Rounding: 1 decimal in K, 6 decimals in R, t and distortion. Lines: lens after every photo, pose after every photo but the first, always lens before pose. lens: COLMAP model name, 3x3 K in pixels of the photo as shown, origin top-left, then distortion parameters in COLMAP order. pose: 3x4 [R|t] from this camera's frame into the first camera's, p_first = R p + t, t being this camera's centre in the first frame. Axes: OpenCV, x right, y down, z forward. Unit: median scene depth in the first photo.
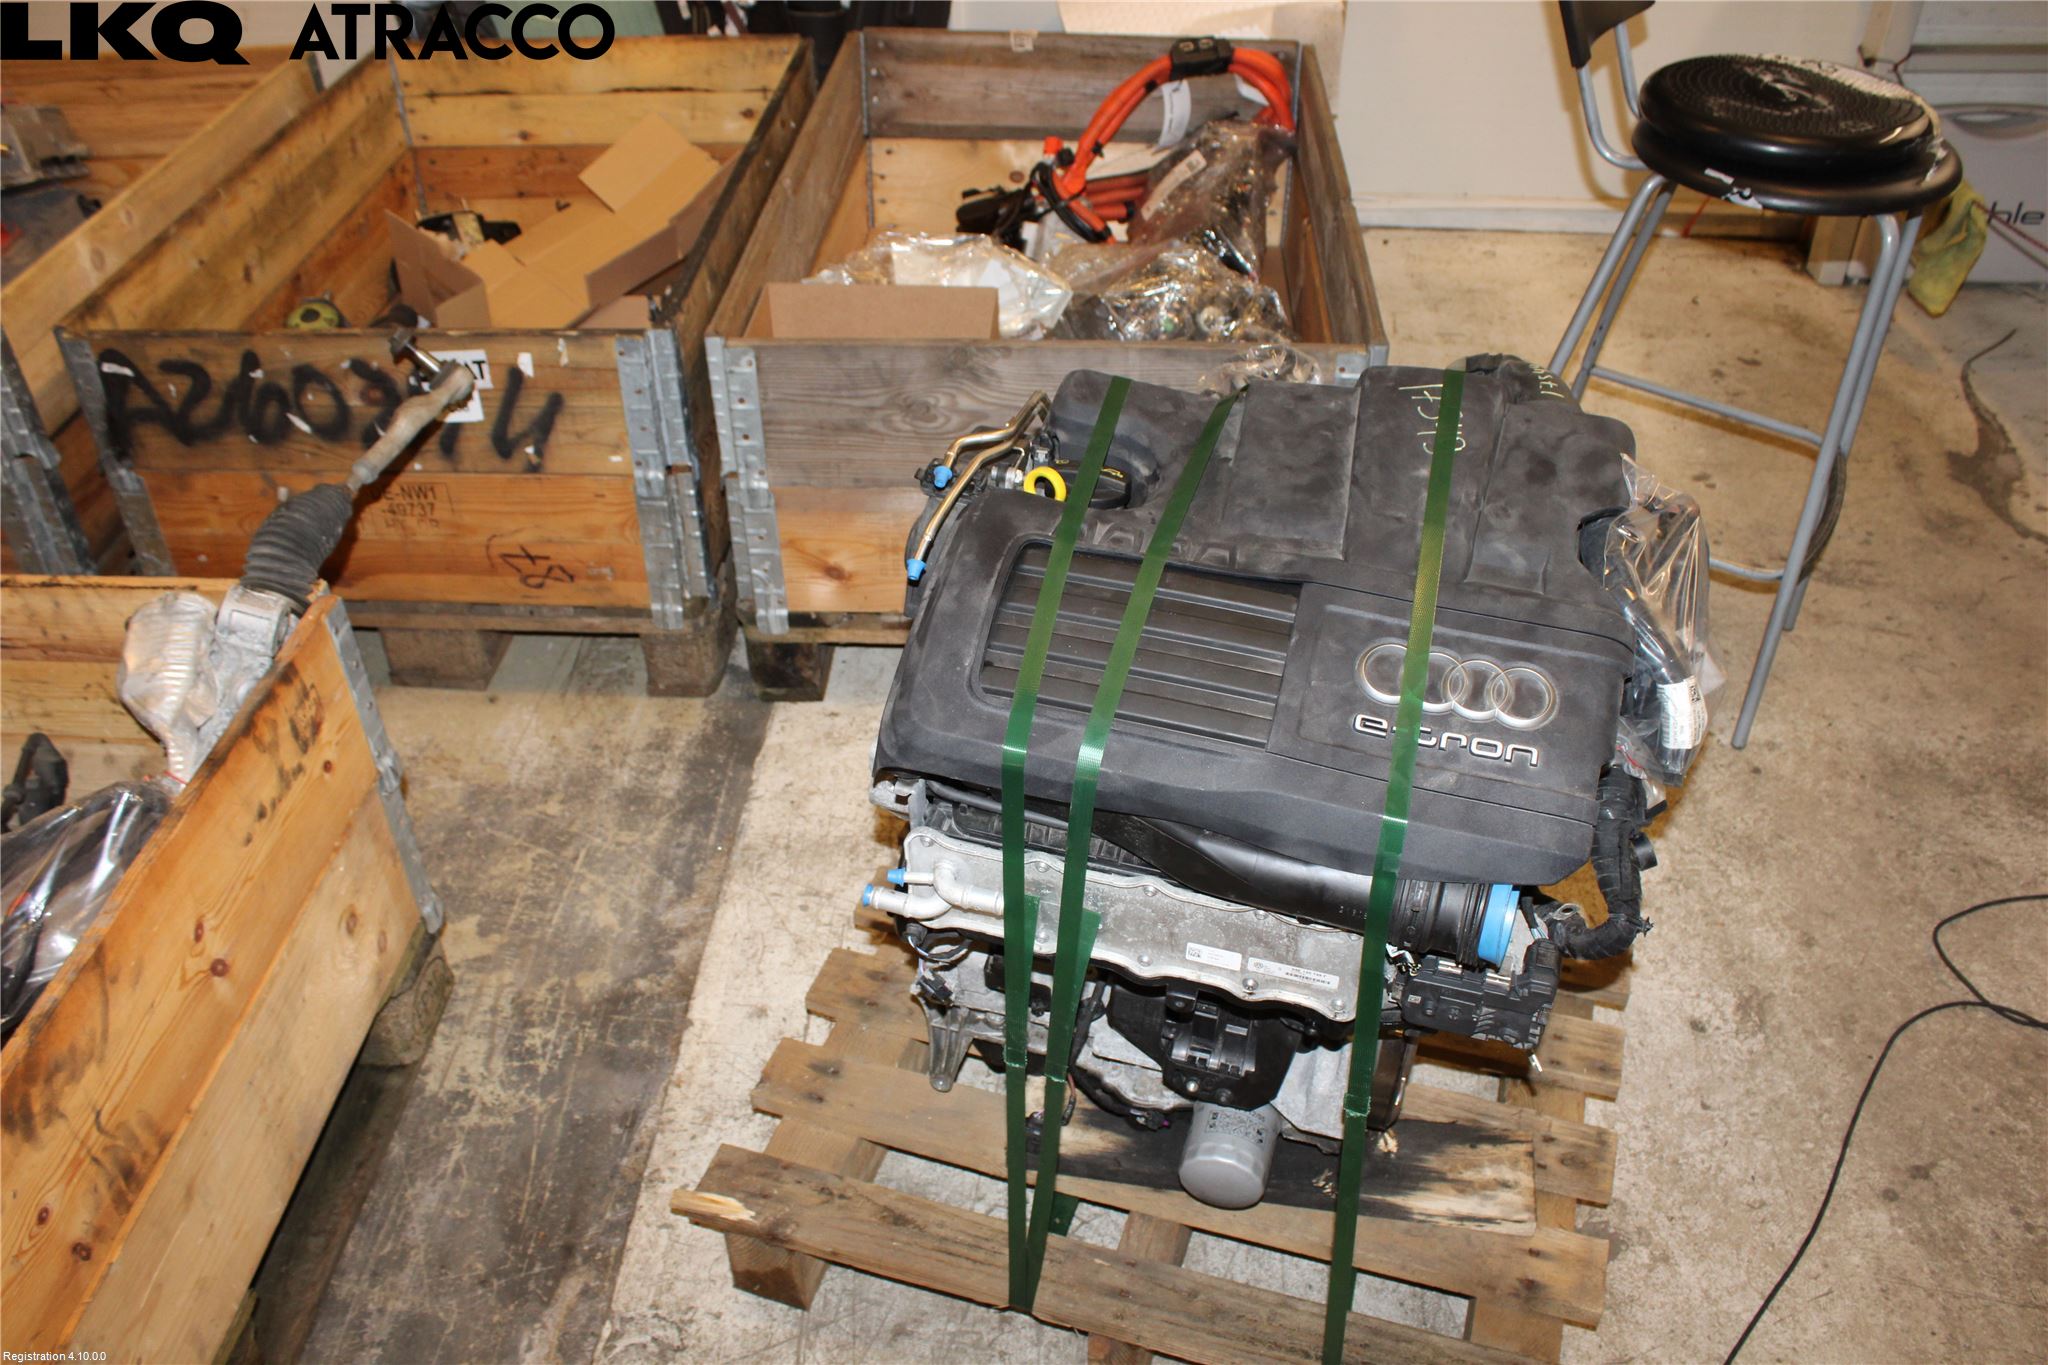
lens RADIAL K [[1697.4, 0, 1025.5], [0, 1697.4, 701.9], [0, 0, 1]] dist [-0.180543, 0.164243]
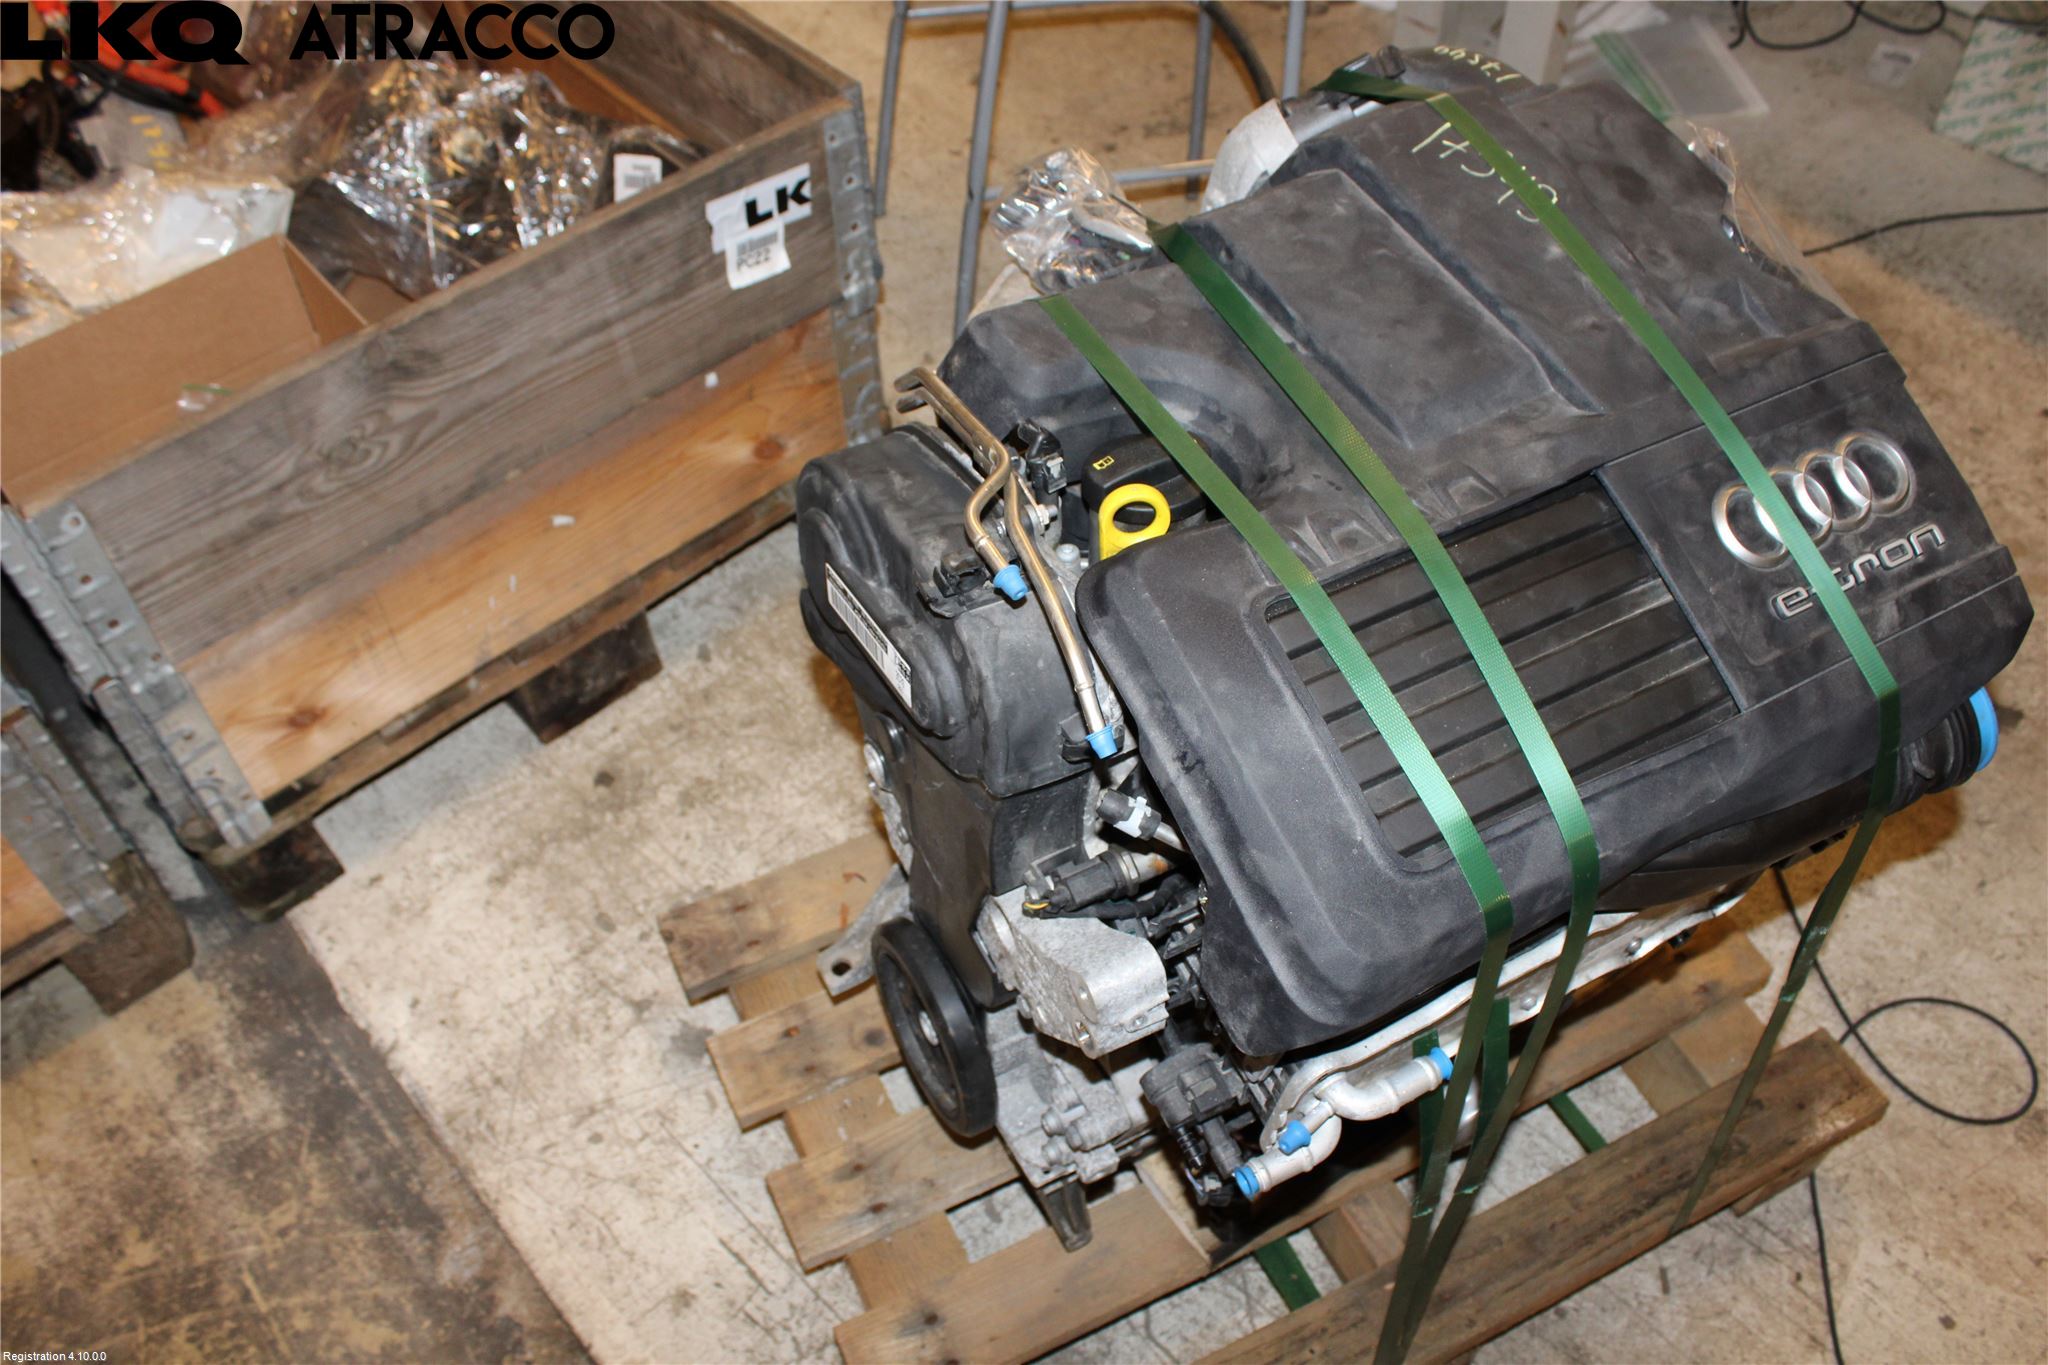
lens RADIAL K [[1697.4, 0, 1025.5], [0, 1697.4, 701.9], [0, 0, 1]] dist [-0.180543, 0.164243]
pose [[0.713971, -0.542718, 0.442383, -0.291803], [0.439067, 0.839190, 0.320905, -0.250651], [-0.545404, -0.034881, 0.837447, 0.422673]]
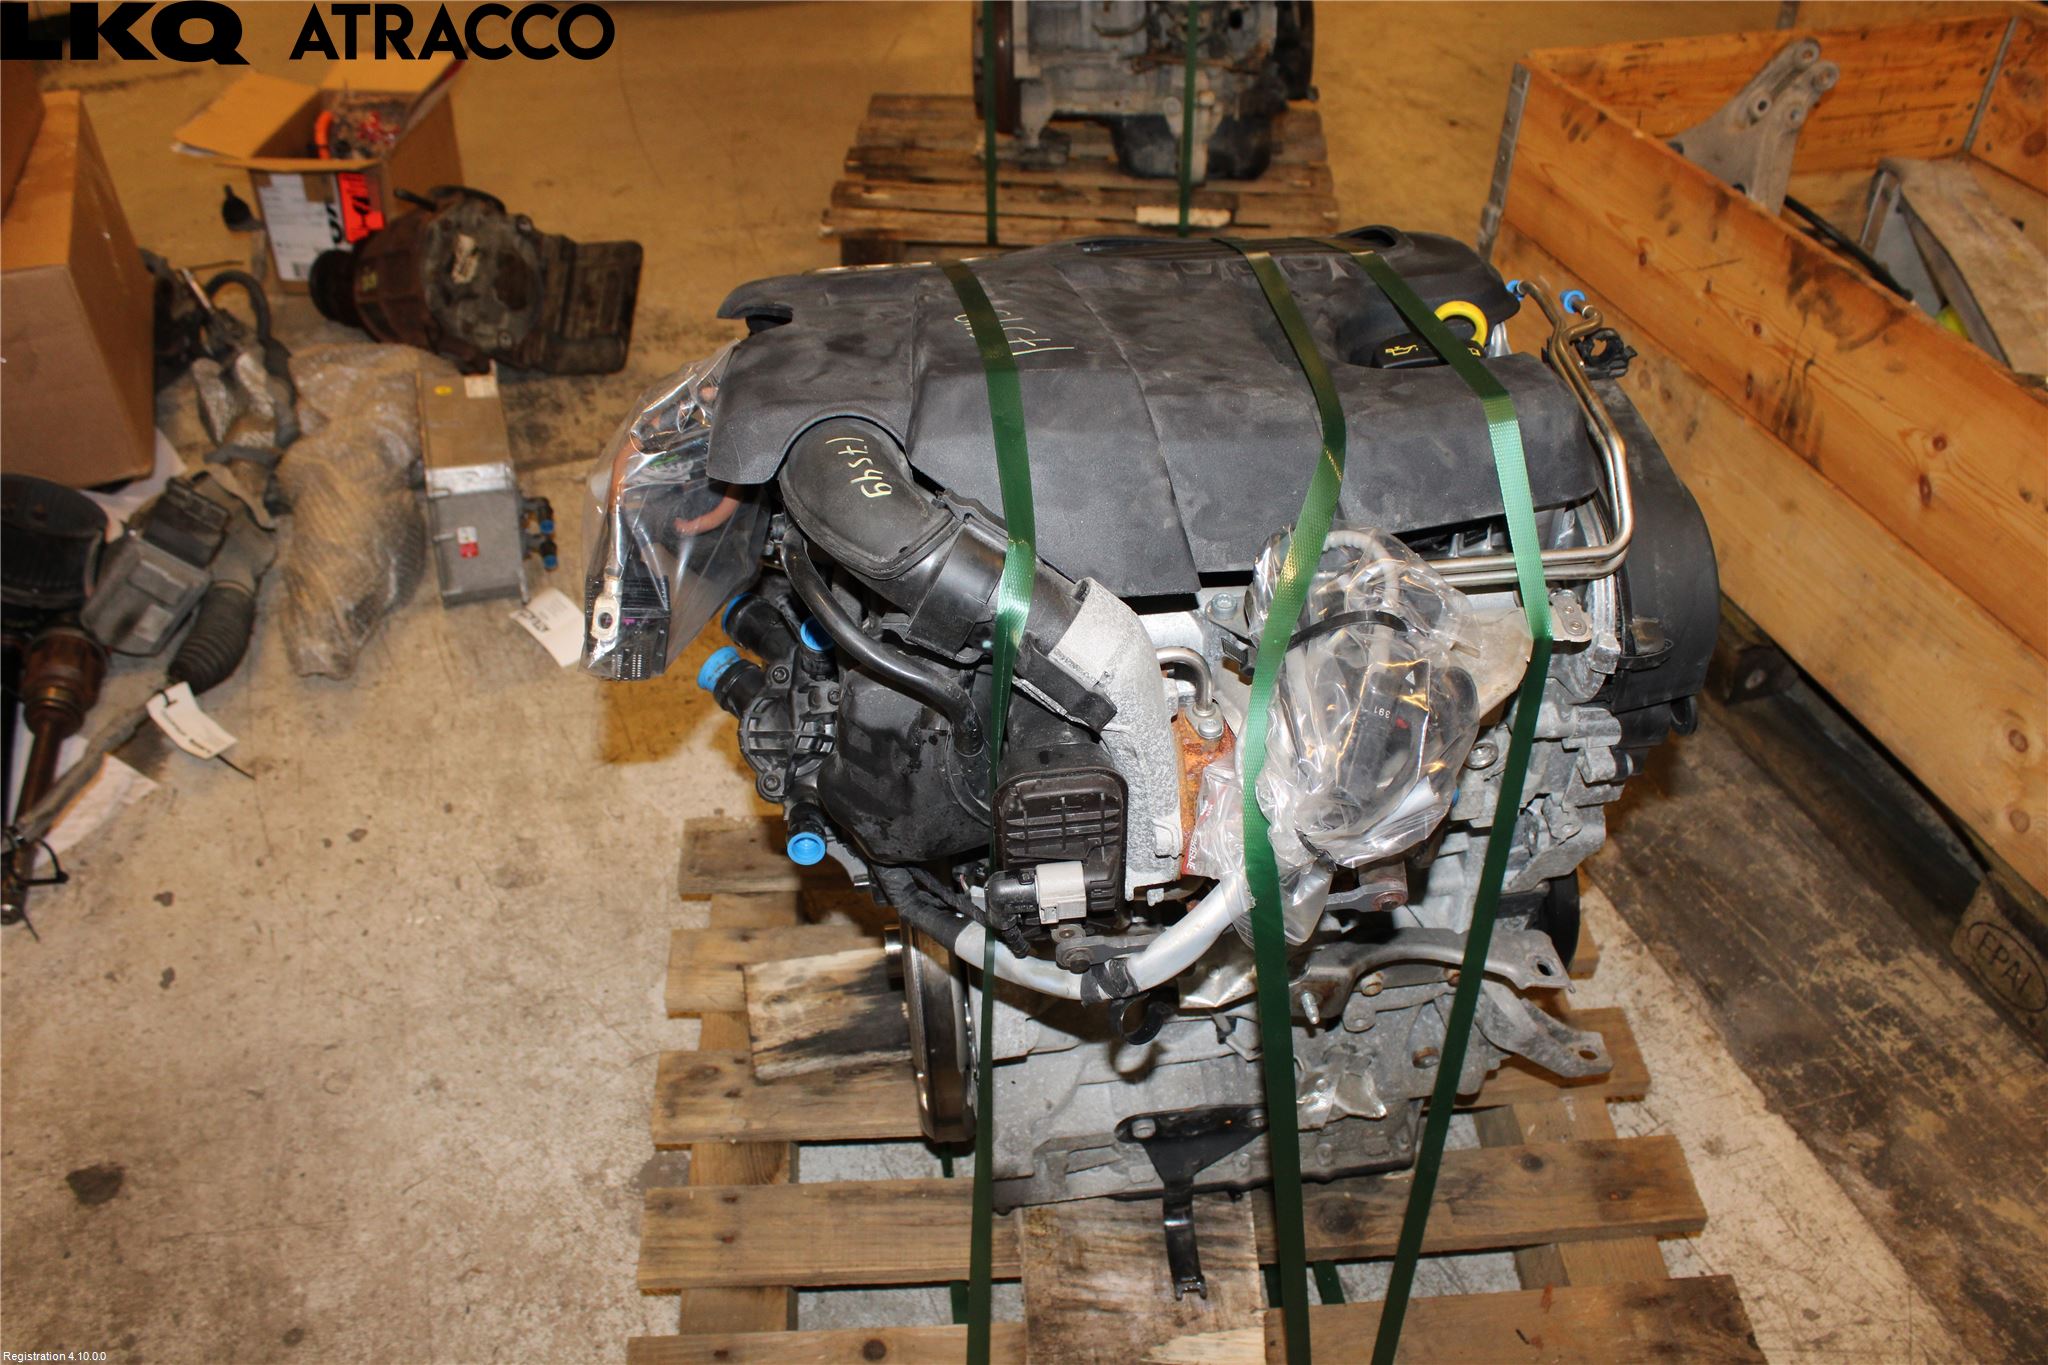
lens RADIAL K [[1697.4, 0, 1025.5], [0, 1697.4, 701.9], [0, 0, 1]] dist [-0.180543, 0.164243]
pose [[-0.923044, 0.255634, -0.287473, 0.402062], [-0.233785, 0.220694, 0.946910, -0.671654], [0.305506, 0.941247, -0.143947, 1.055889]]
